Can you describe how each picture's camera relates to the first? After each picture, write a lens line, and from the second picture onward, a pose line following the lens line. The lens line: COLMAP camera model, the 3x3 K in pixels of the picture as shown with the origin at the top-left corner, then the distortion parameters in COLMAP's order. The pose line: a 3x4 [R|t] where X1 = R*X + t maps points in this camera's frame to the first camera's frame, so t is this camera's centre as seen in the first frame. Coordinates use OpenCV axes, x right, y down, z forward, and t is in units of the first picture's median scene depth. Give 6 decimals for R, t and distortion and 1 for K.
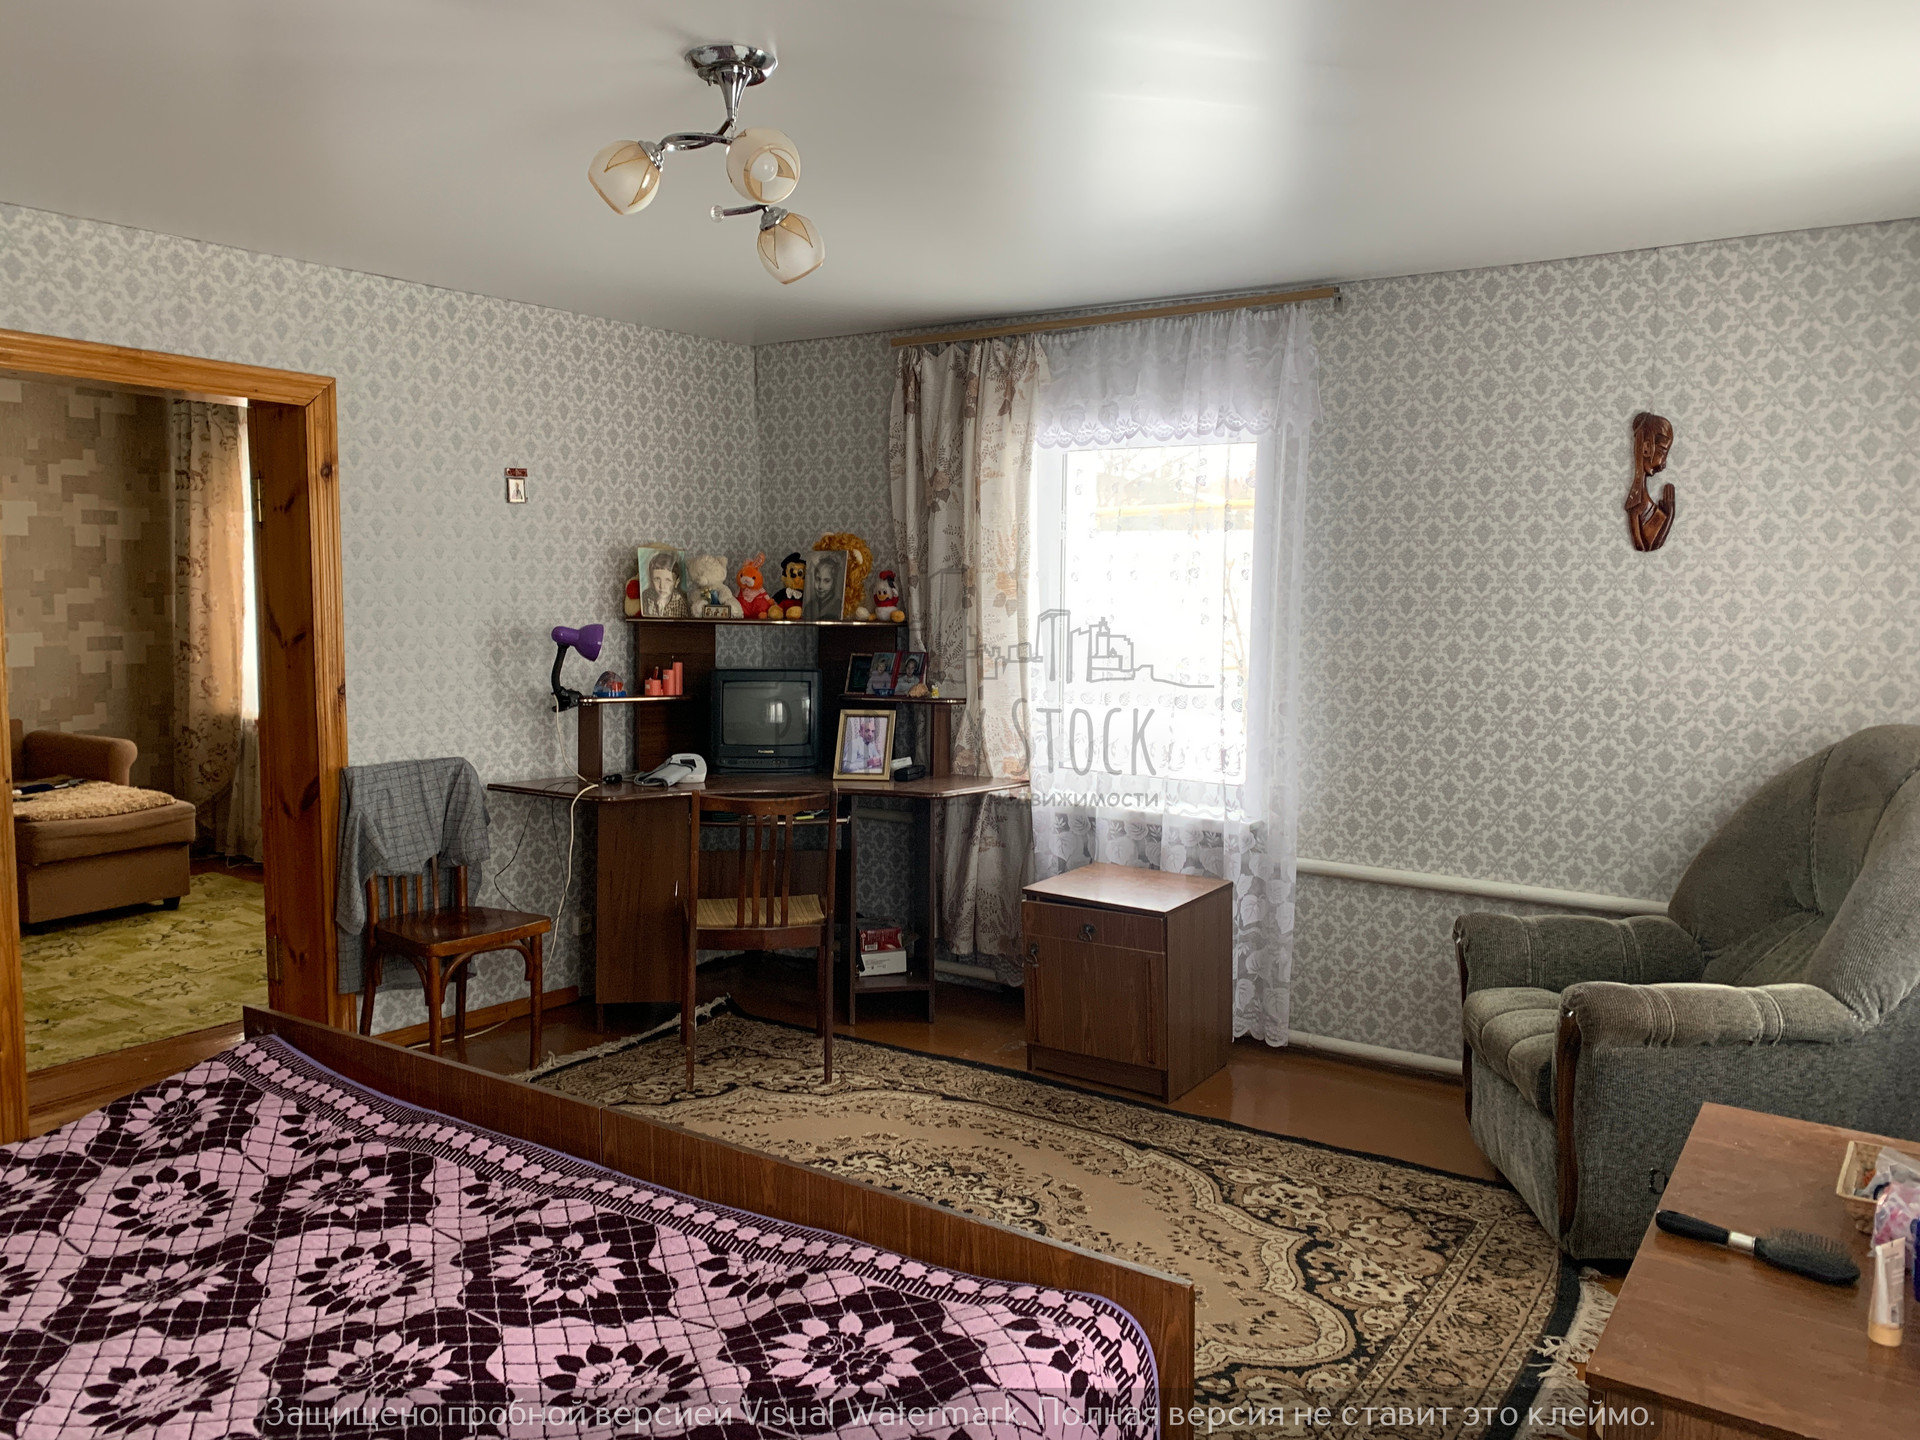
lens RADIAL K [[1465.0, 0, 960.8], [0, 1465.0, 707.8], [0, 0, 1]] dist [0.008752, 0.003195]
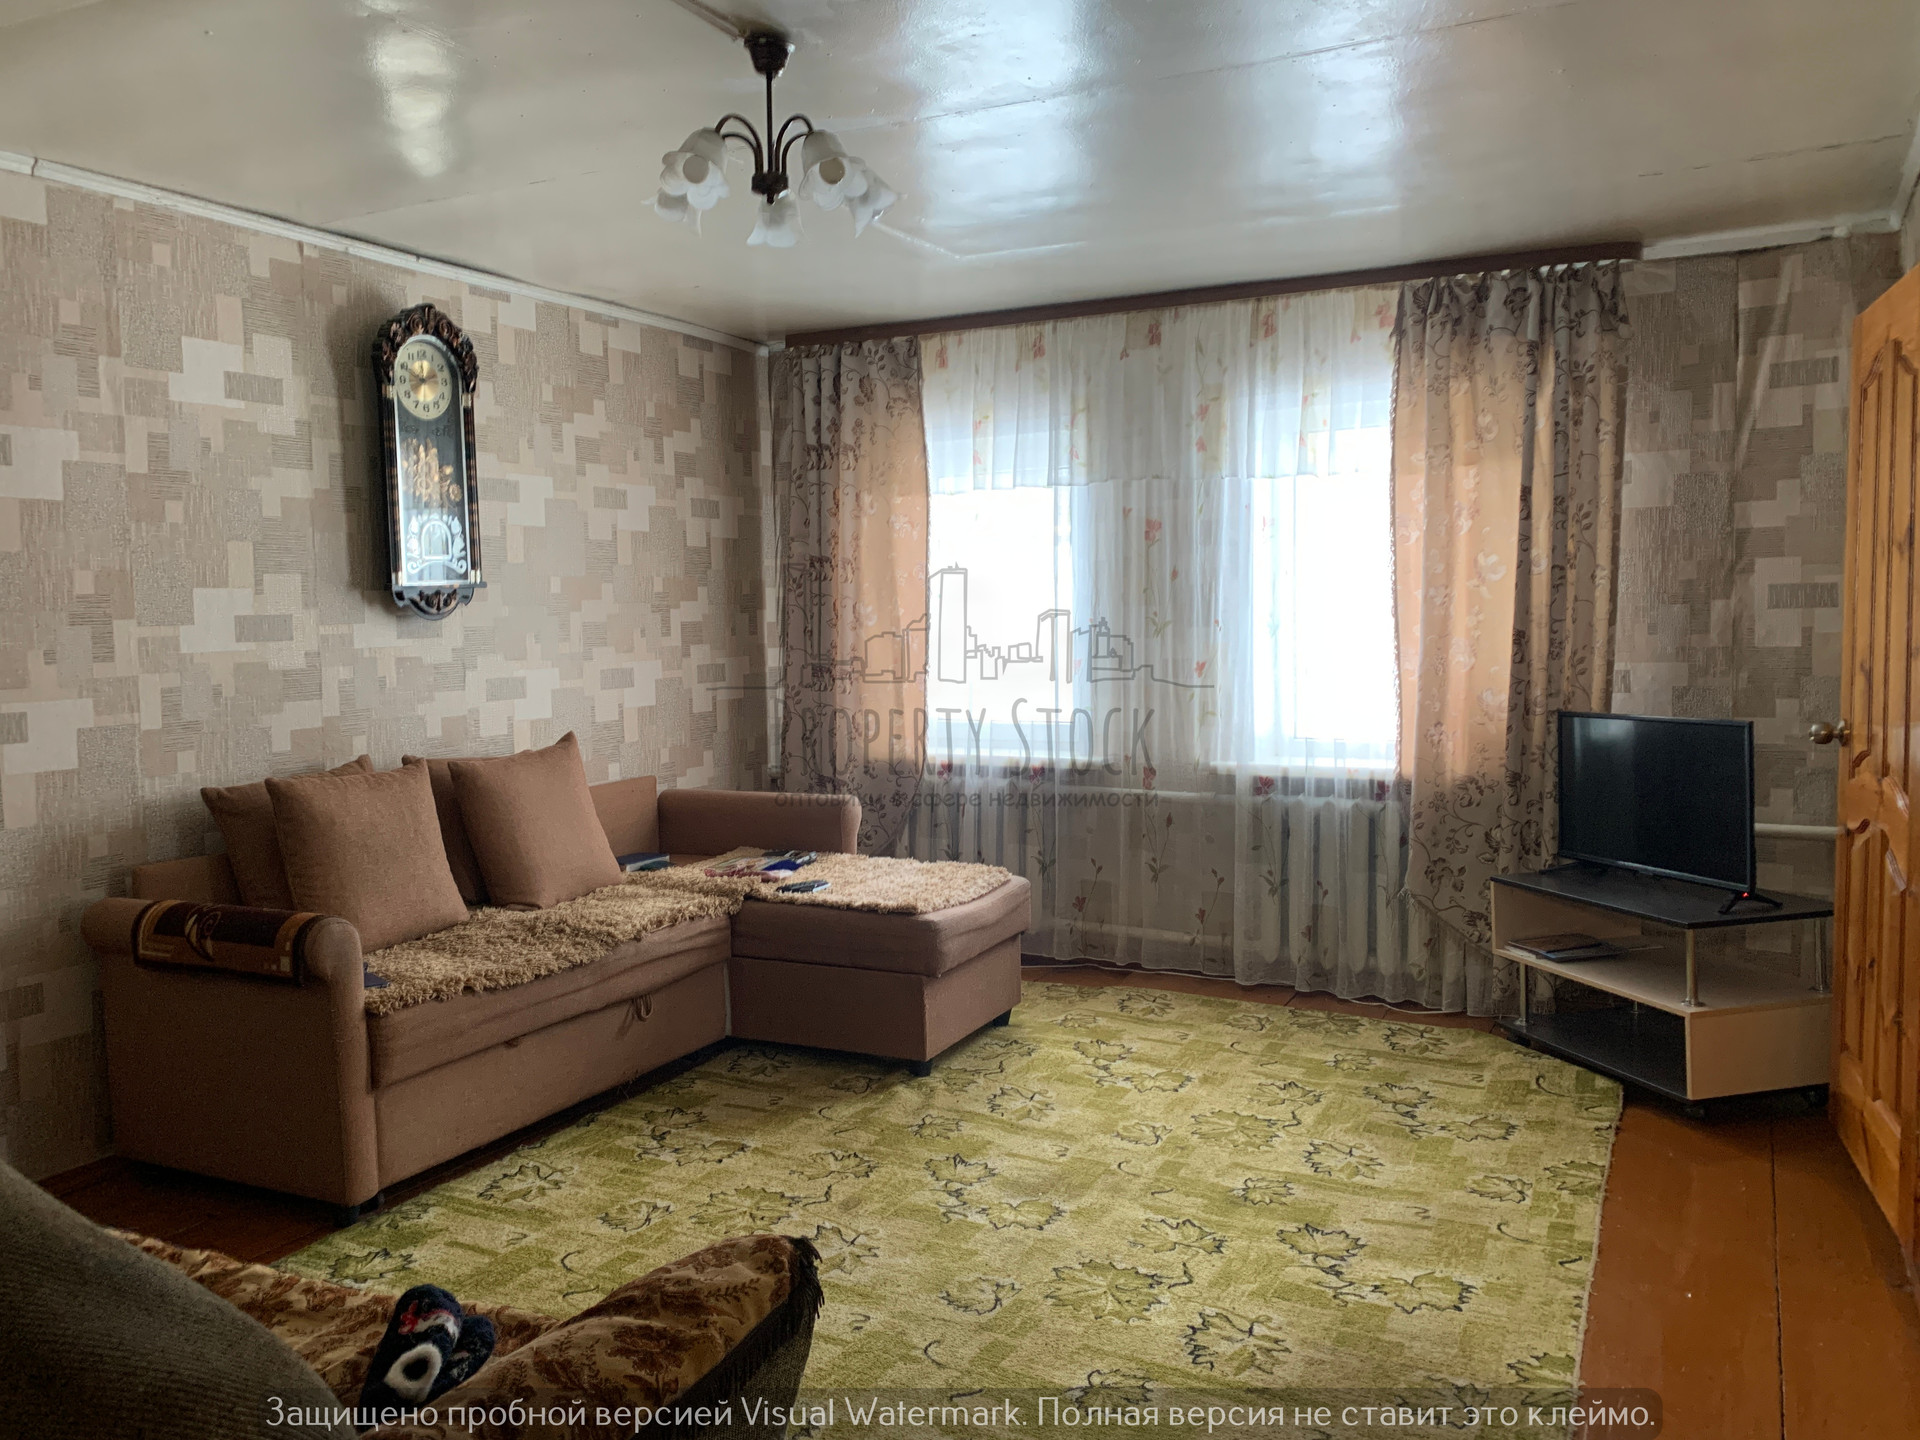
lens RADIAL K [[1465.0, 0, 960.2], [0, 1465.0, 722.9], [0, 0, 1]] dist [0.008752, 0.003195]
pose [[0.991862, -0.035650, 0.122226, -0.557737], [0.035114, 0.999362, 0.006541, -0.018473], [-0.122381, -0.002196, 0.992481, 0.230011]]
